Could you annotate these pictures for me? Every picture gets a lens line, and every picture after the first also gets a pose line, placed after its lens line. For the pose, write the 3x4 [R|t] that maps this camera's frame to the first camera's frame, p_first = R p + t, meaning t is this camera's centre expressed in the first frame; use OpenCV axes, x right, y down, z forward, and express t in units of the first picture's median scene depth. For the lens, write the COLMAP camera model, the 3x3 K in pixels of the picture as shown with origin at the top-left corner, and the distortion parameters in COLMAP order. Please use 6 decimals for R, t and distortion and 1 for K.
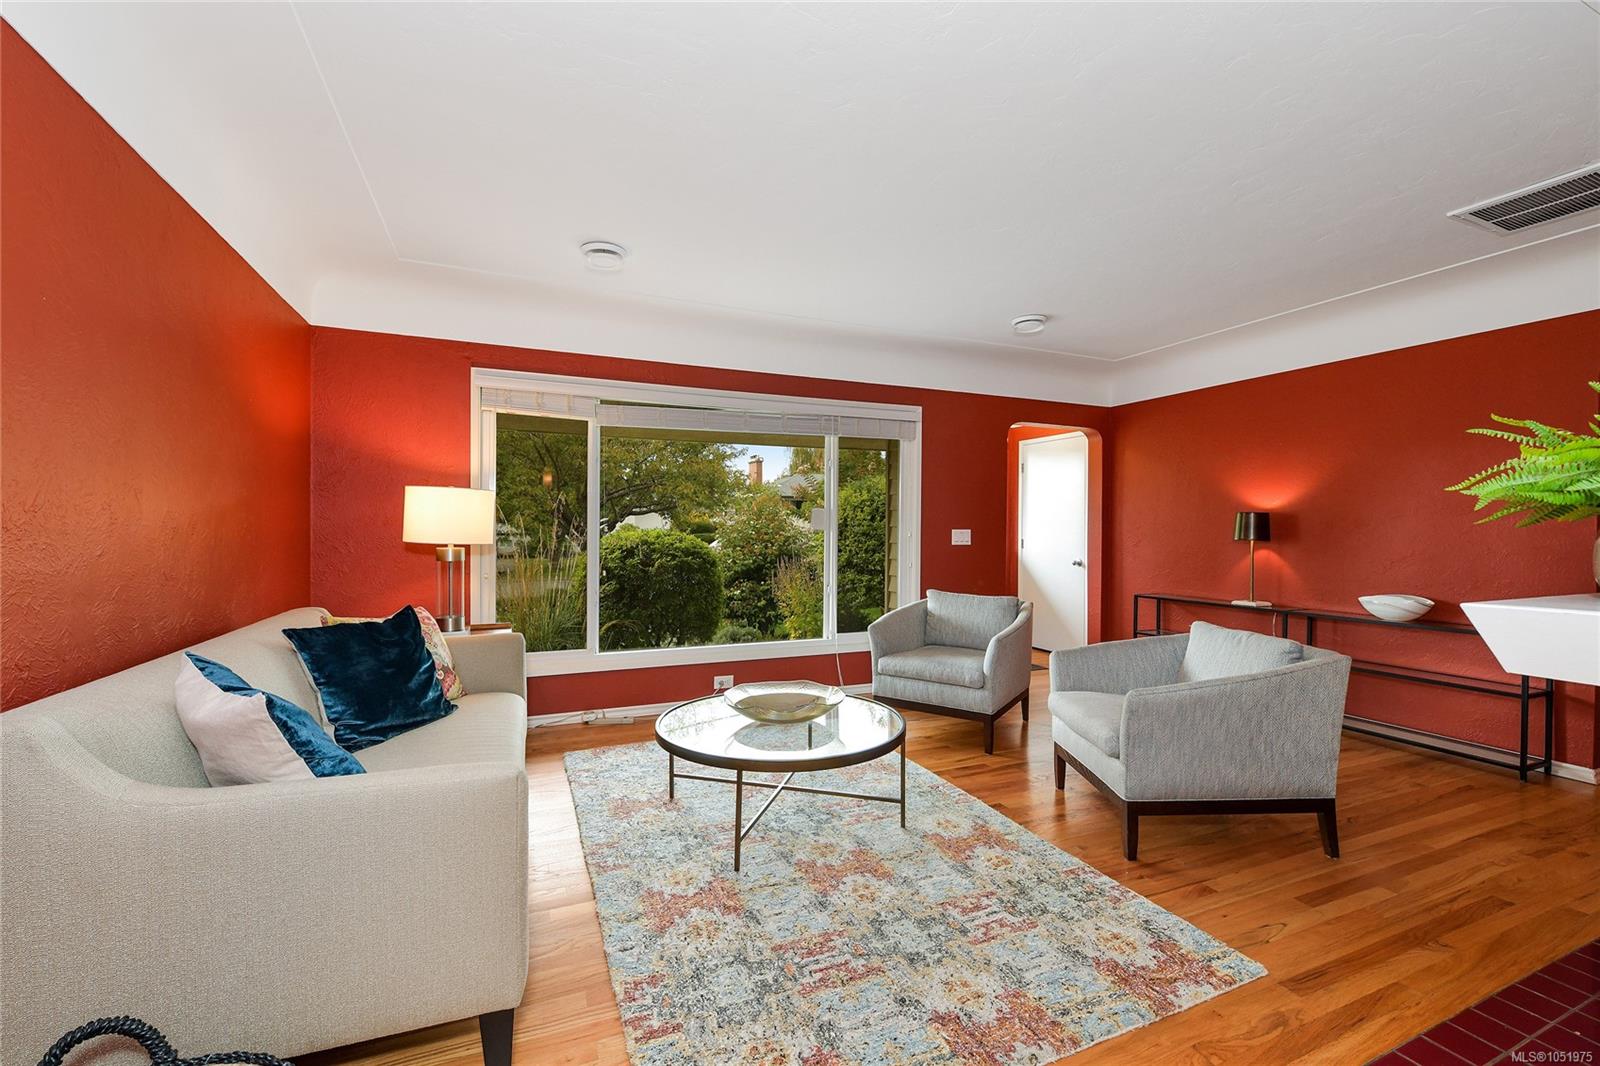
lens RADIAL K [[690.0, 0, 800.0], [0, 690.0, 533.0], [0, 0, 1]] dist [-0.001052, -0.000116]
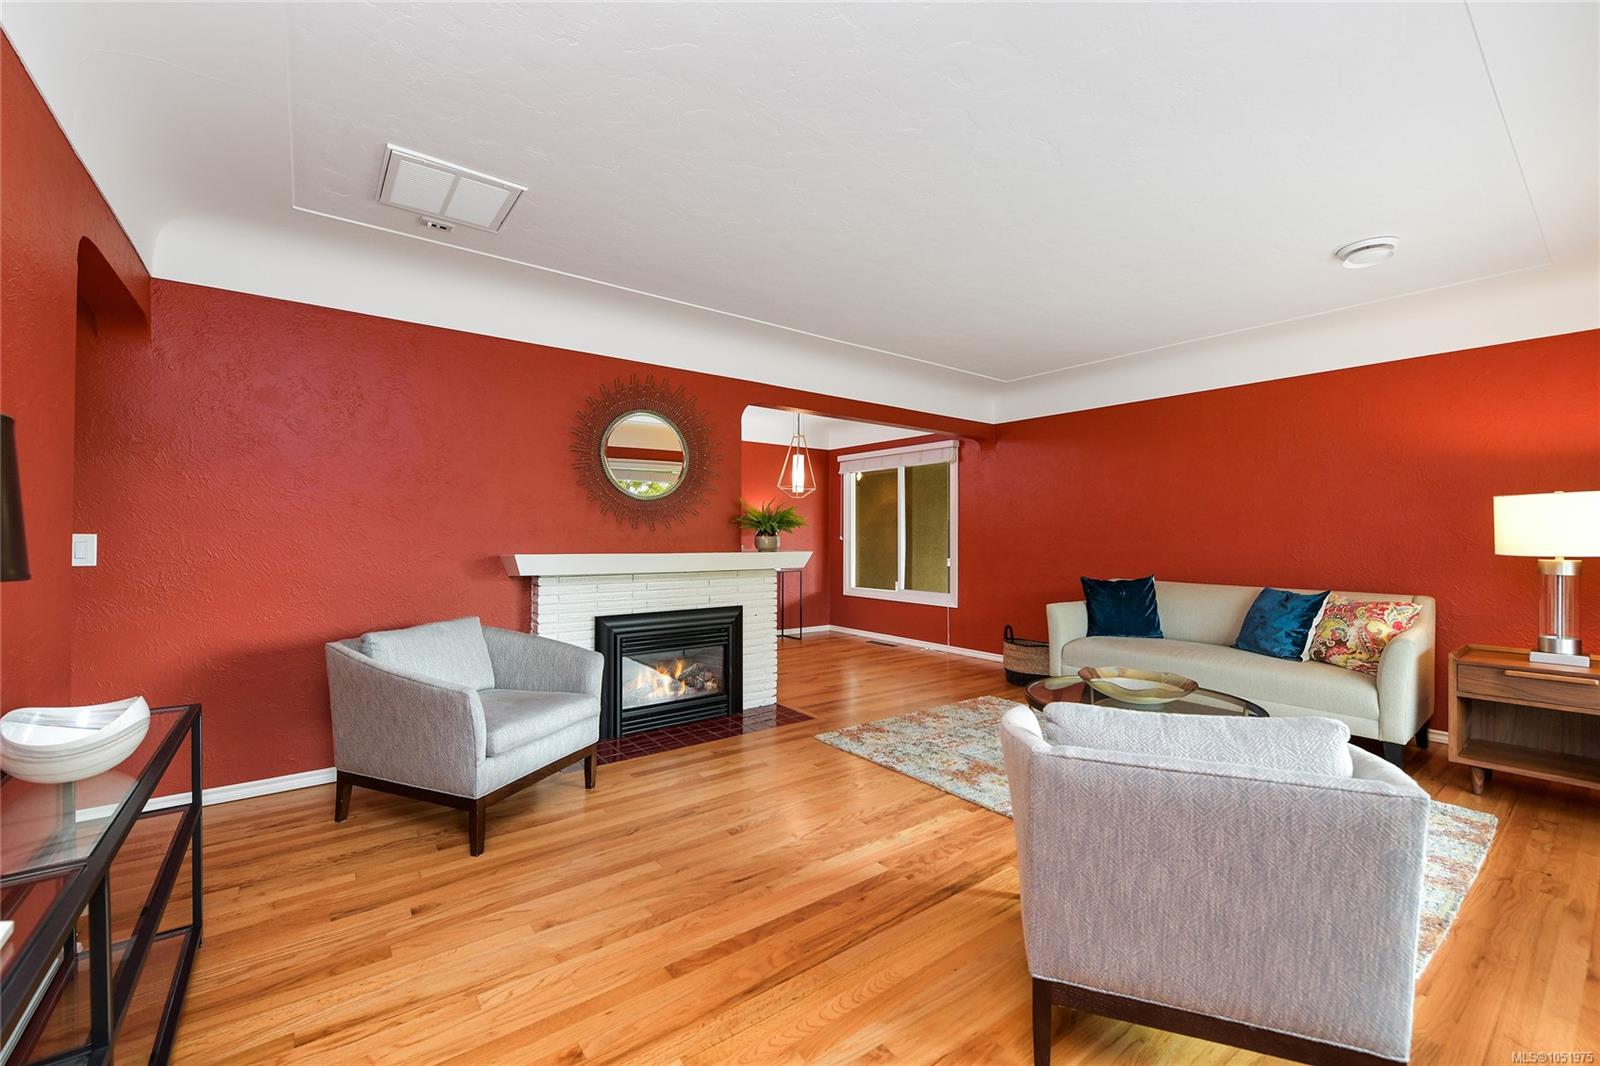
lens RADIAL K [[627.6, 0, 800.0], [0, 627.6, 533.0], [0, 0, 1]] dist [0.000830, 0.000109]
pose [[-0.971976, -0.010750, -0.234836, 0.924086], [-0.011642, 0.999929, 0.002412, -0.007535], [0.234793, 0.005078, -0.972032, 2.249310]]
